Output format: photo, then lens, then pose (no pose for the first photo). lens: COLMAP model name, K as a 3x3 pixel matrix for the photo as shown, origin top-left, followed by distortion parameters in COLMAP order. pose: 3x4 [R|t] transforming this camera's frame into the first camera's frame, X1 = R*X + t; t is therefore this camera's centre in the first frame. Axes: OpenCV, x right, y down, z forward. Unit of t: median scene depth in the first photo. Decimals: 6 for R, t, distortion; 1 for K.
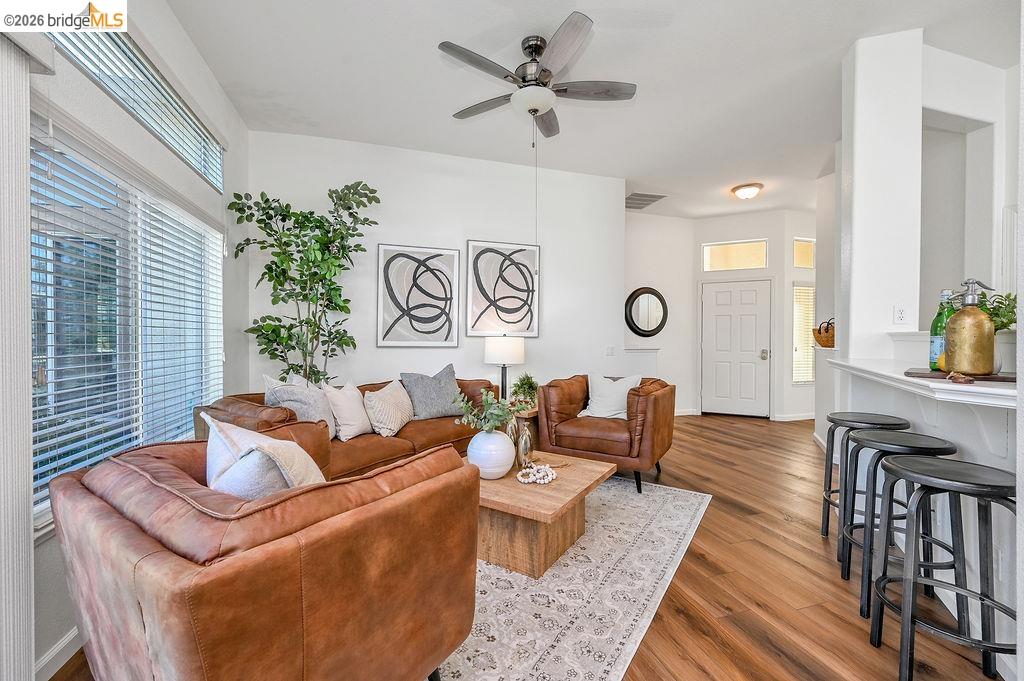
lens RADIAL K [[409.2, 0, 513.7], [0, 409.2, 342.3], [0, 0, 1]] dist [-0.016526, 0.000015]
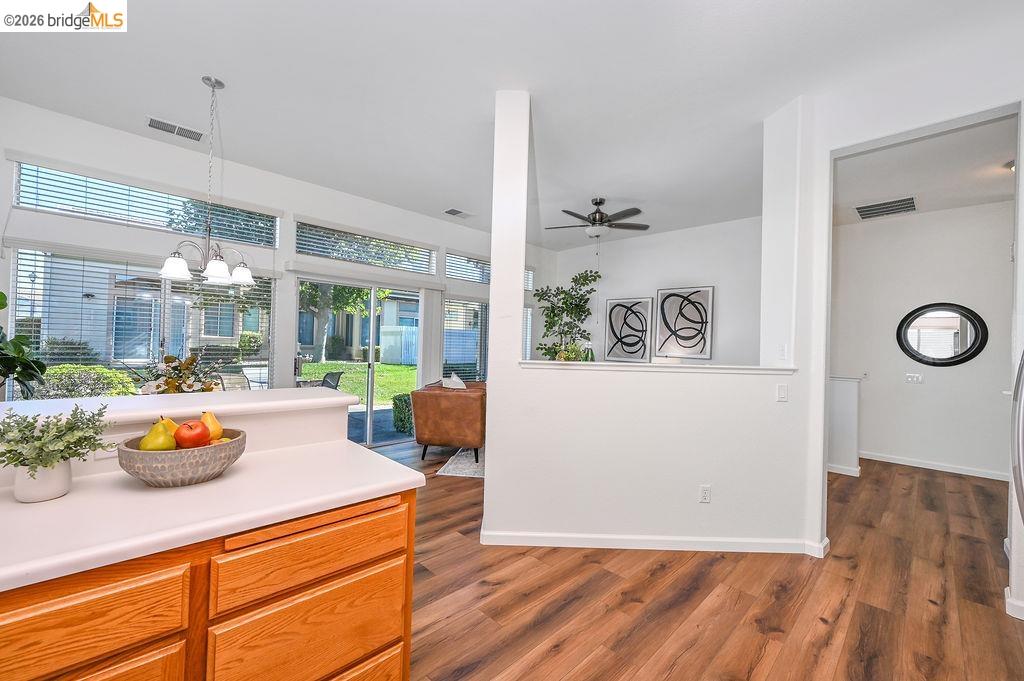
lens RADIAL K [[409.2, 0, 513.4], [0, 409.2, 346.9], [0, 0, 1]] dist [-0.016526, 0.000015]
pose [[0.458398, 0.020143, -0.888519, 0.956541], [-0.033101, 0.999436, 0.005581, -0.039773], [0.888130, 0.026853, 0.458807, -0.112644]]
